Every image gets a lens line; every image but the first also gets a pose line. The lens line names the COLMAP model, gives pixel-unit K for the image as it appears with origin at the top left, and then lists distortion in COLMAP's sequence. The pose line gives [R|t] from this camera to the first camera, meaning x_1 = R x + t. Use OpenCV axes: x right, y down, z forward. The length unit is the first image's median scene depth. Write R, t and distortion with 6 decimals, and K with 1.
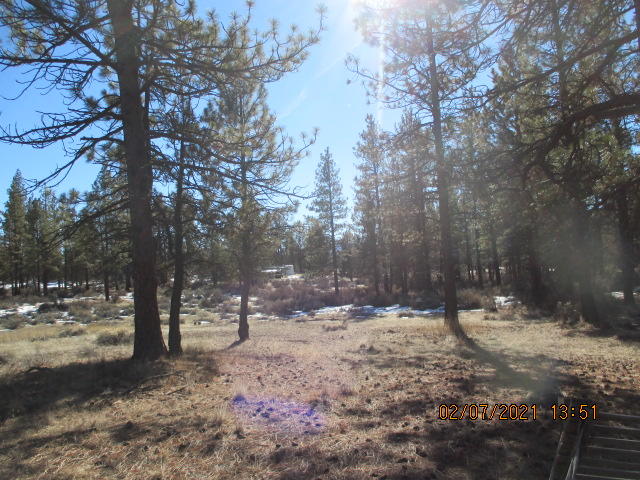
lens RADIAL K [[523.6, 0, 319.0], [0, 523.6, 227.5], [0, 0, 1]] dist [-0.047168, 0.010774]
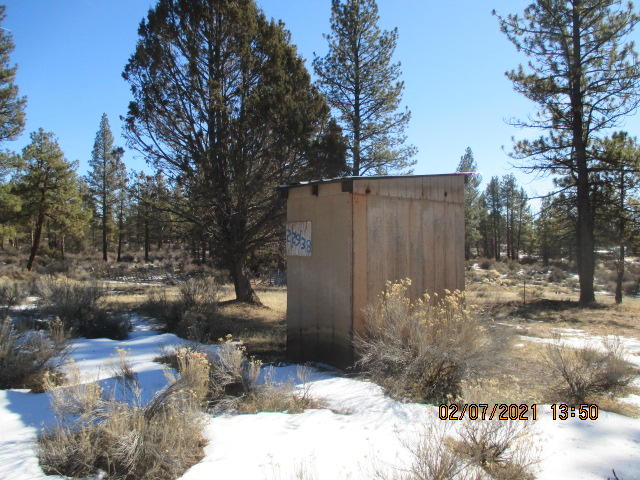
lens RADIAL K [[523.6, 0, 319.0], [0, 523.6, 227.5], [0, 0, 1]] dist [-0.047168, 0.010774]
pose [[0.834992, 0.048746, -0.548098, -0.008730], [-0.019258, 0.998047, 0.059425, -0.018867], [0.549924, -0.039064, 0.834301, -0.182162]]
